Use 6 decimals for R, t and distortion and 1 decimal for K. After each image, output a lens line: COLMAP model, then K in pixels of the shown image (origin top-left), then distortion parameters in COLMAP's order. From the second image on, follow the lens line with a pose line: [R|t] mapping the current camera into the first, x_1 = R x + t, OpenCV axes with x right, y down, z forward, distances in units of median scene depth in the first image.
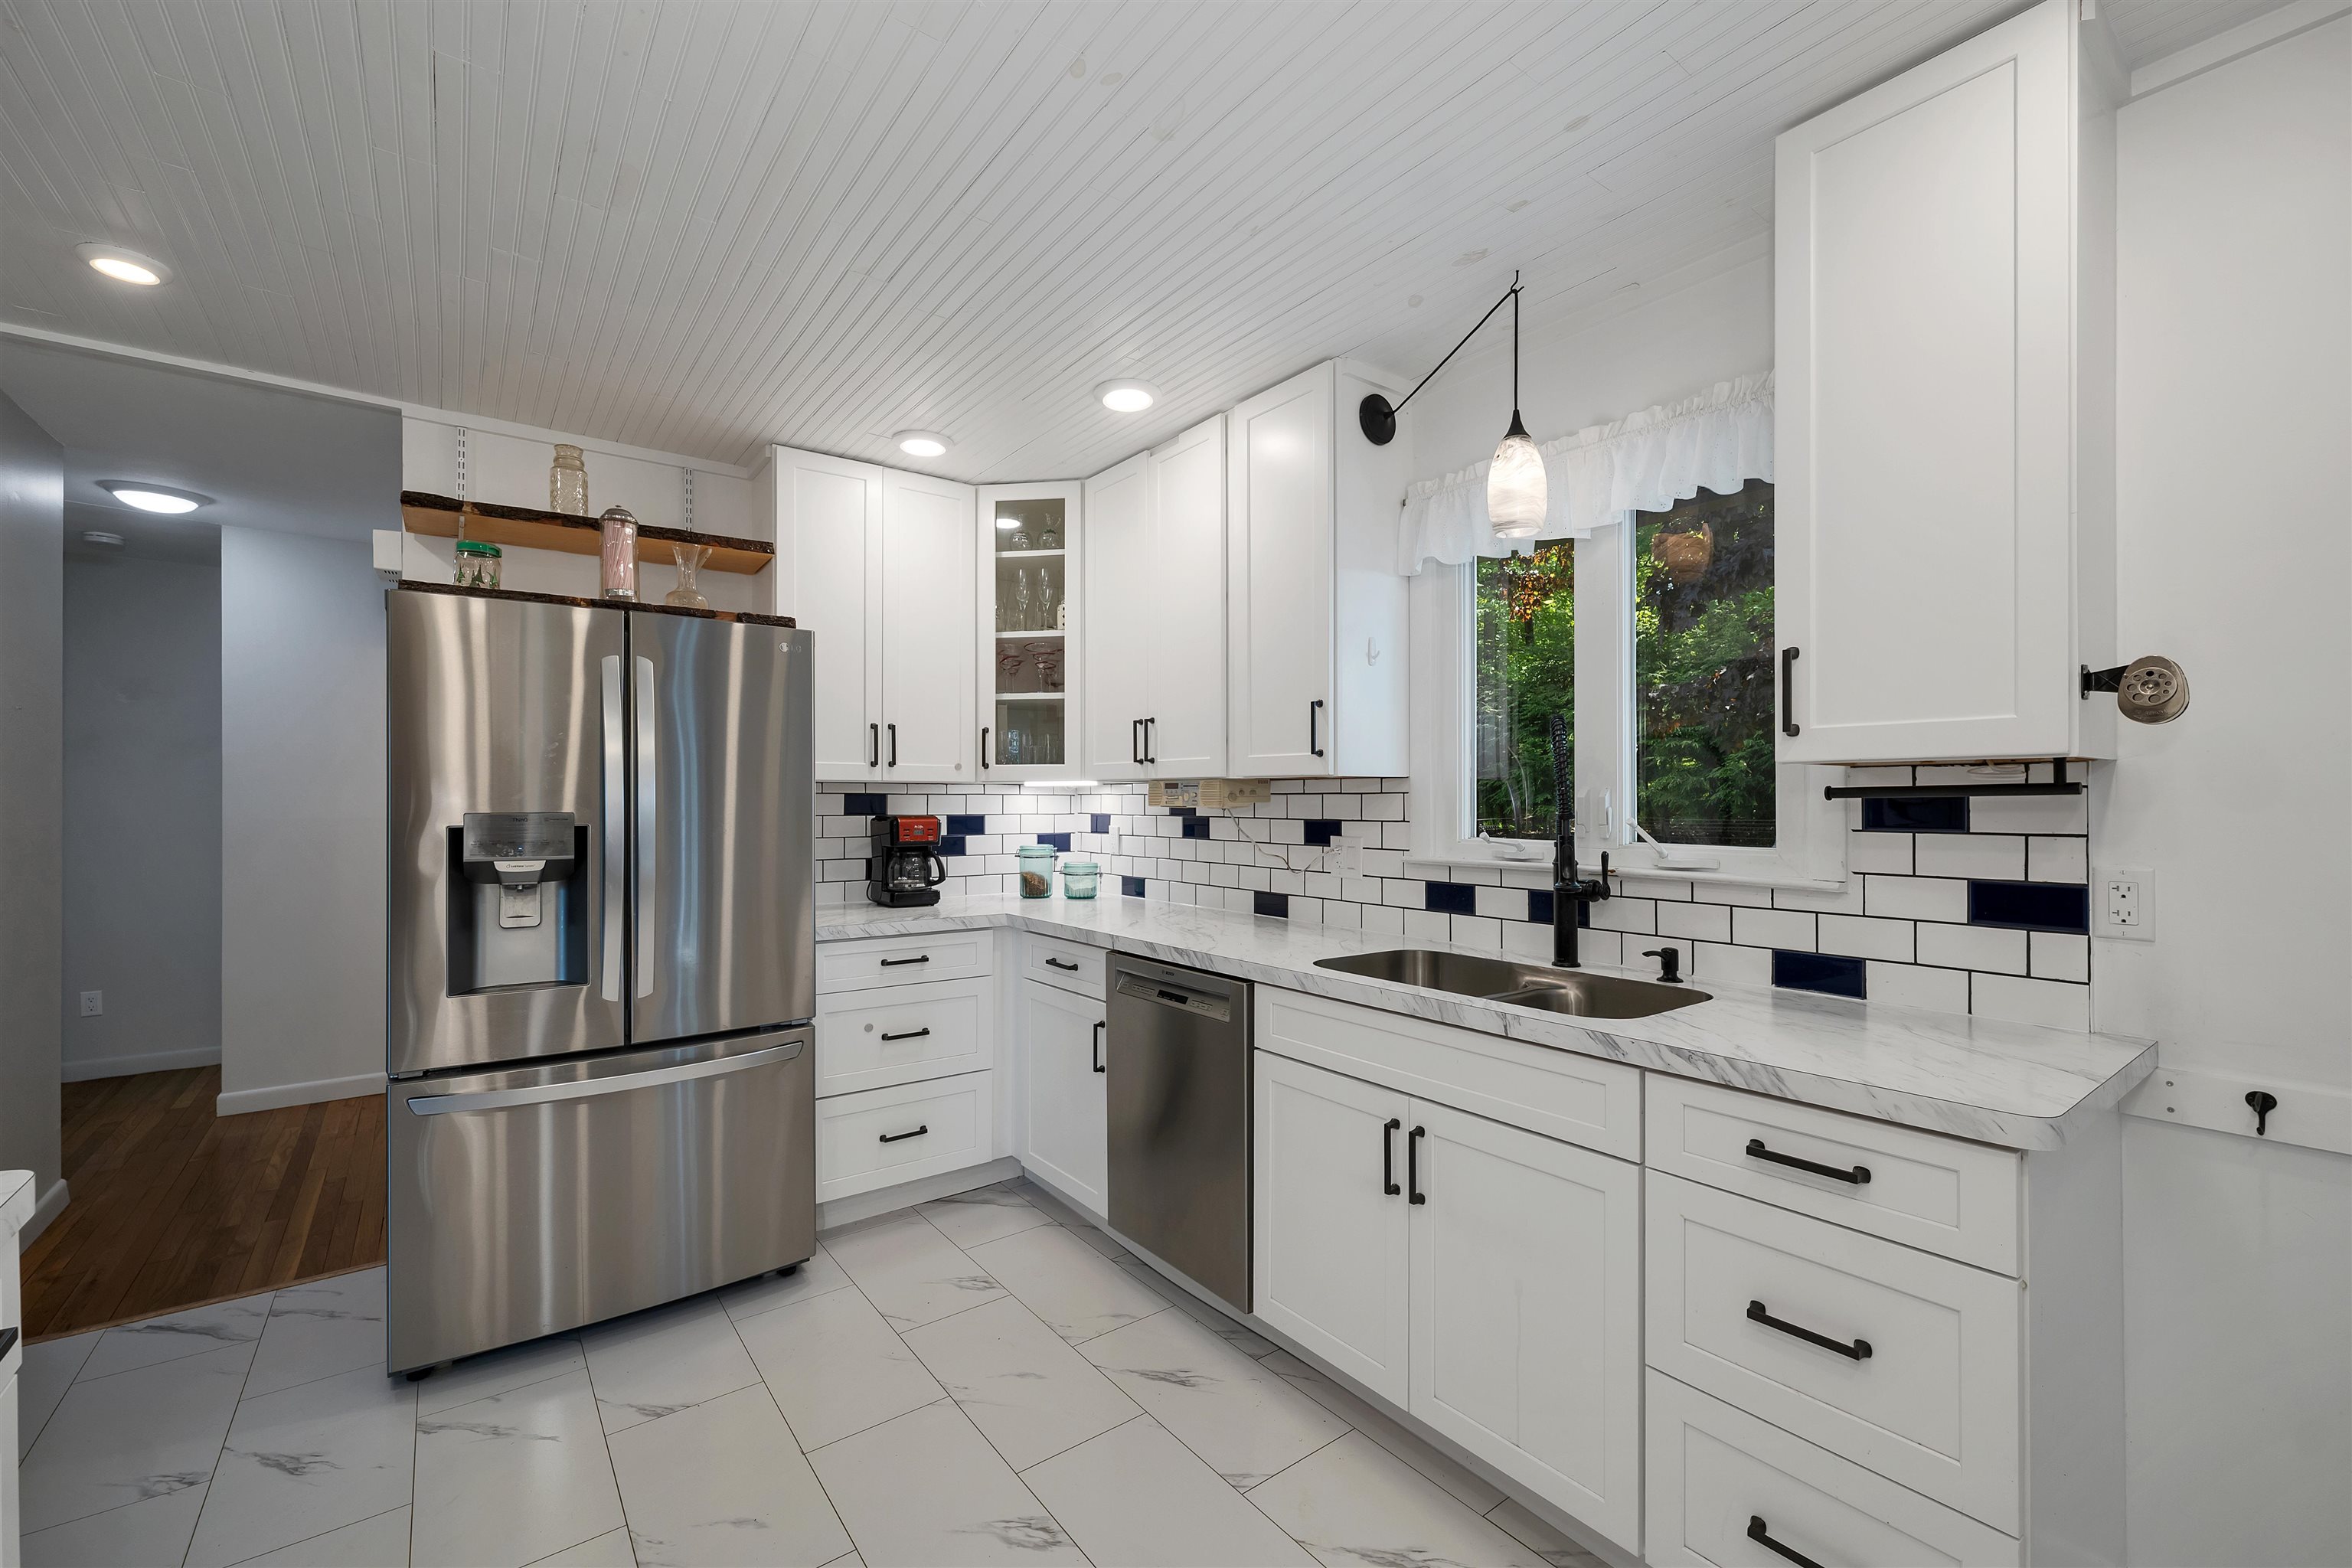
lens RADIAL K [[964.9, 0, 1191.2], [0, 964.9, 792.2], [0, 0, 1]] dist [0.000615, 0.000083]
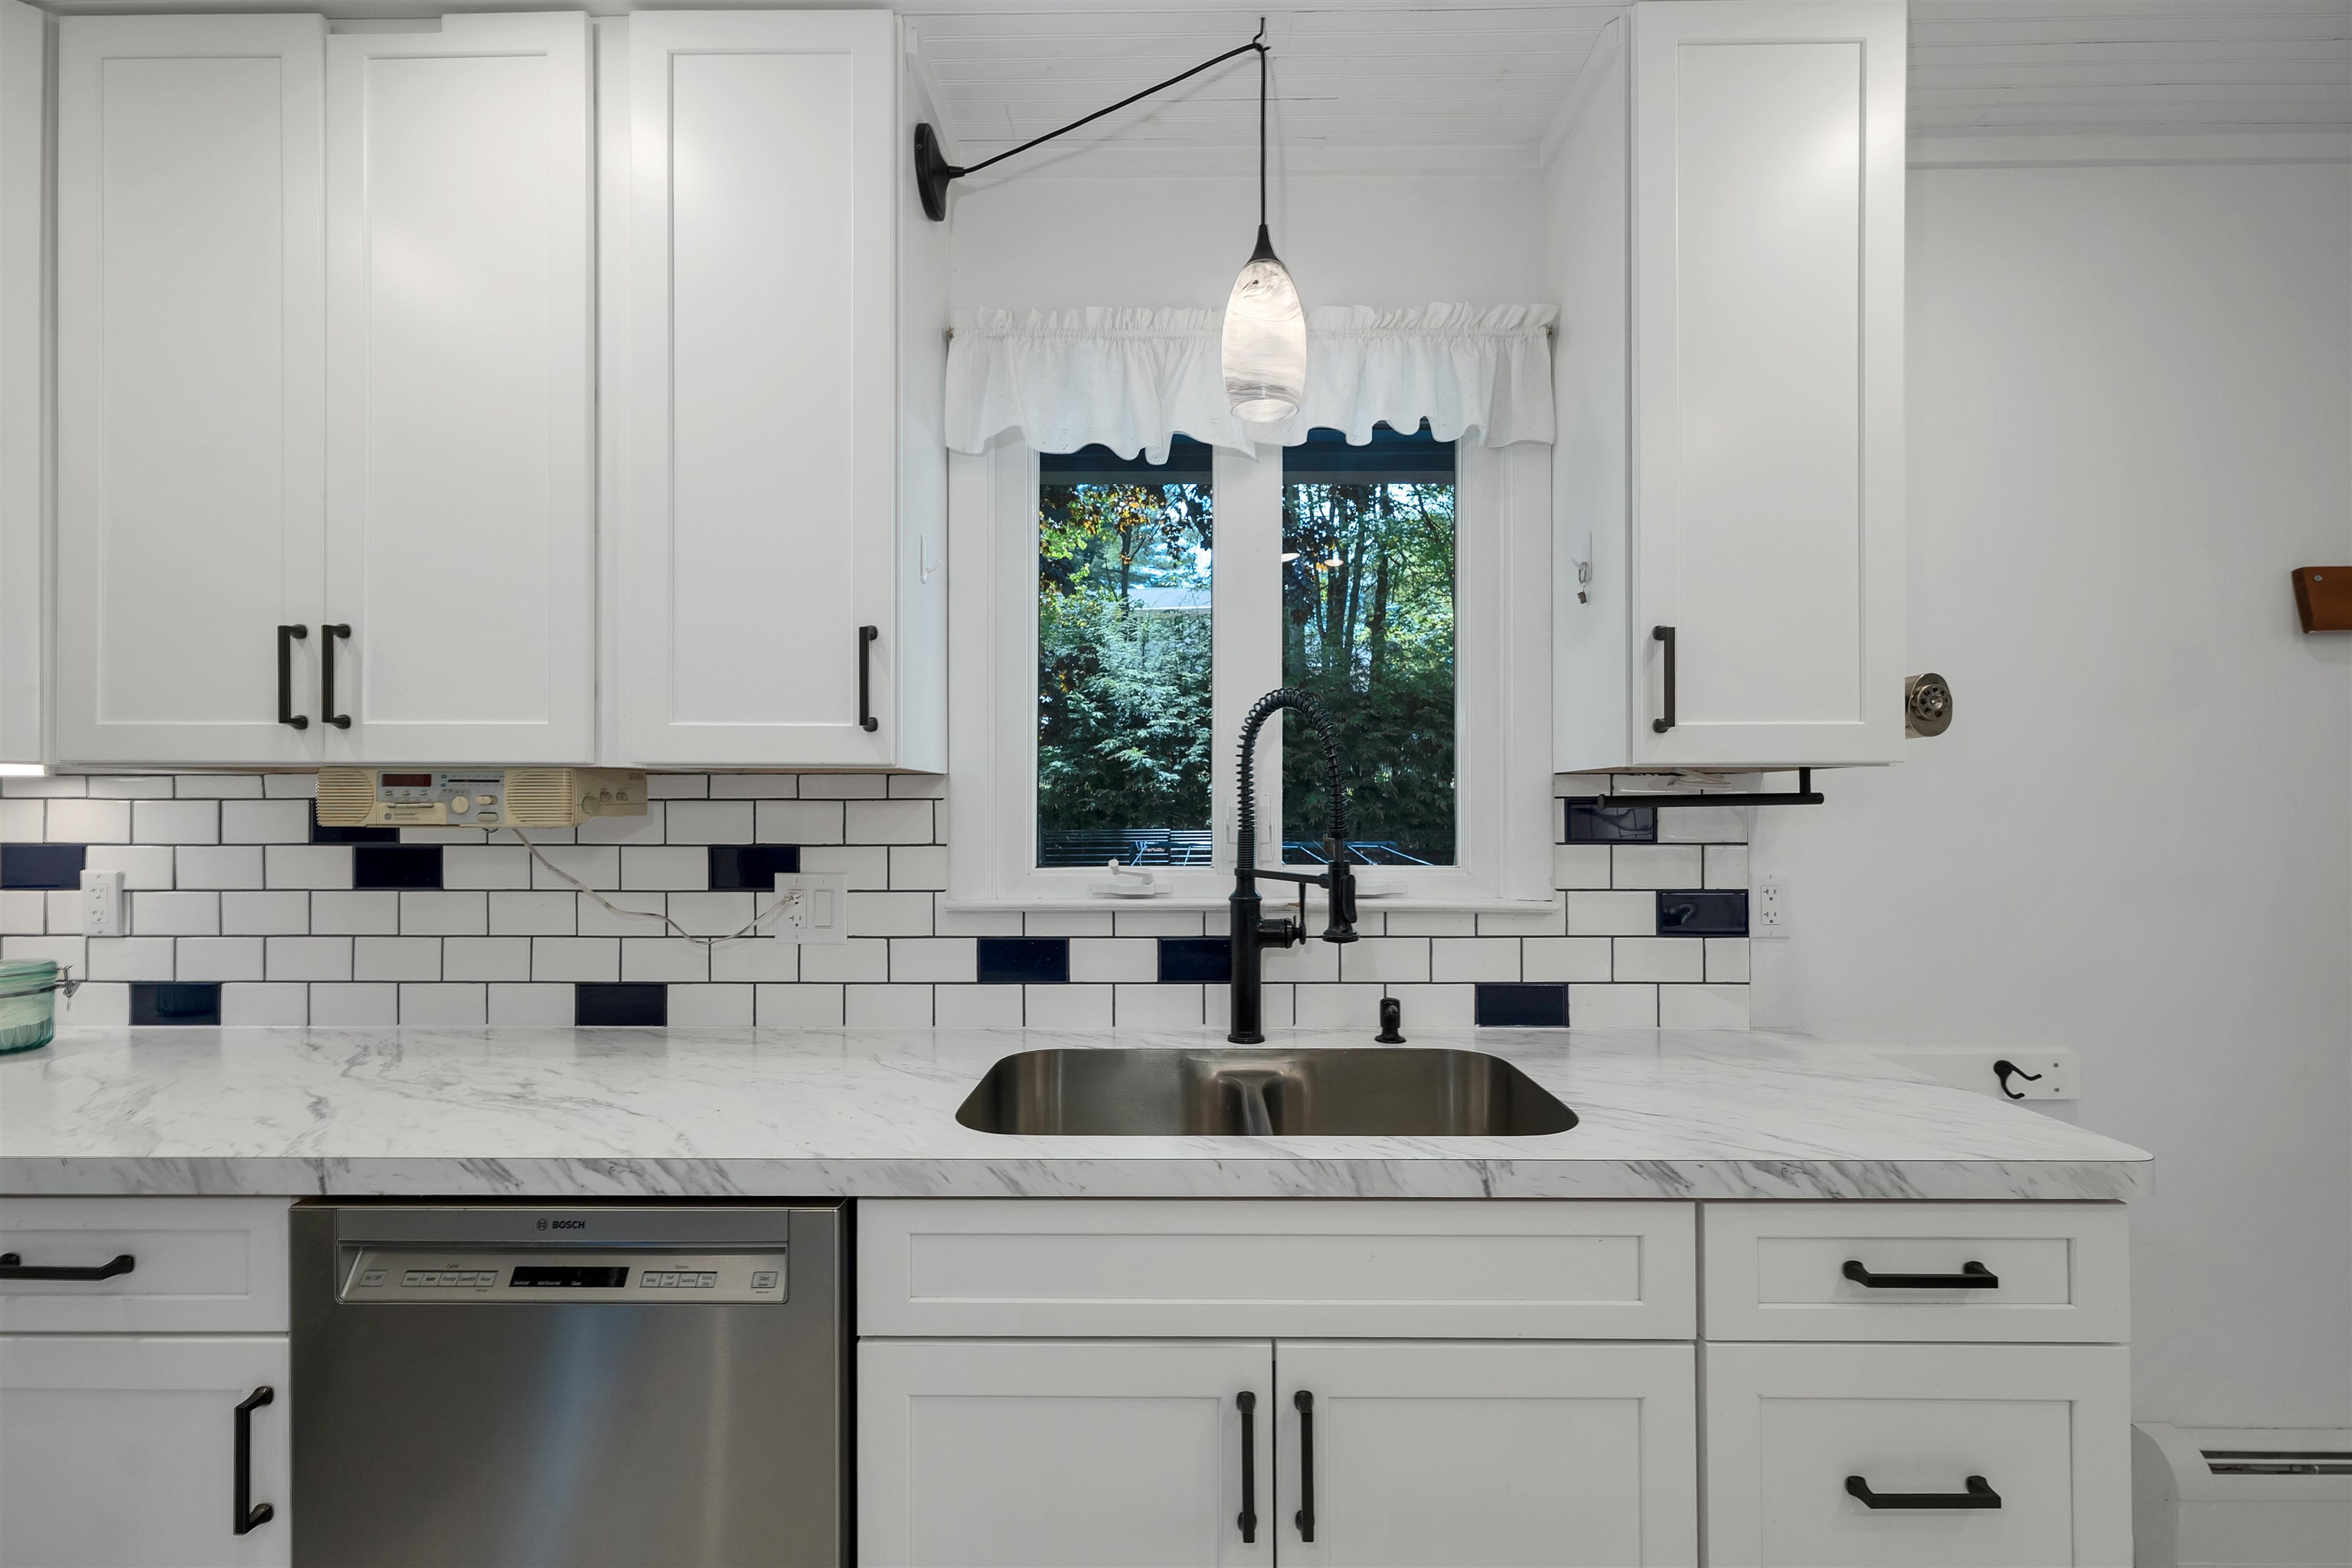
lens RADIAL K [[968.9, 0, 1182.0], [0, 968.9, 805.2], [0, 0, 1]] dist [0.000905, -0.000205]
pose [[0.622582, 0.004128, 0.782543, -0.169199], [-0.005092, 0.999986, -0.001224, 0.004449], [-0.782538, -0.003223, 0.622595, 0.479840]]
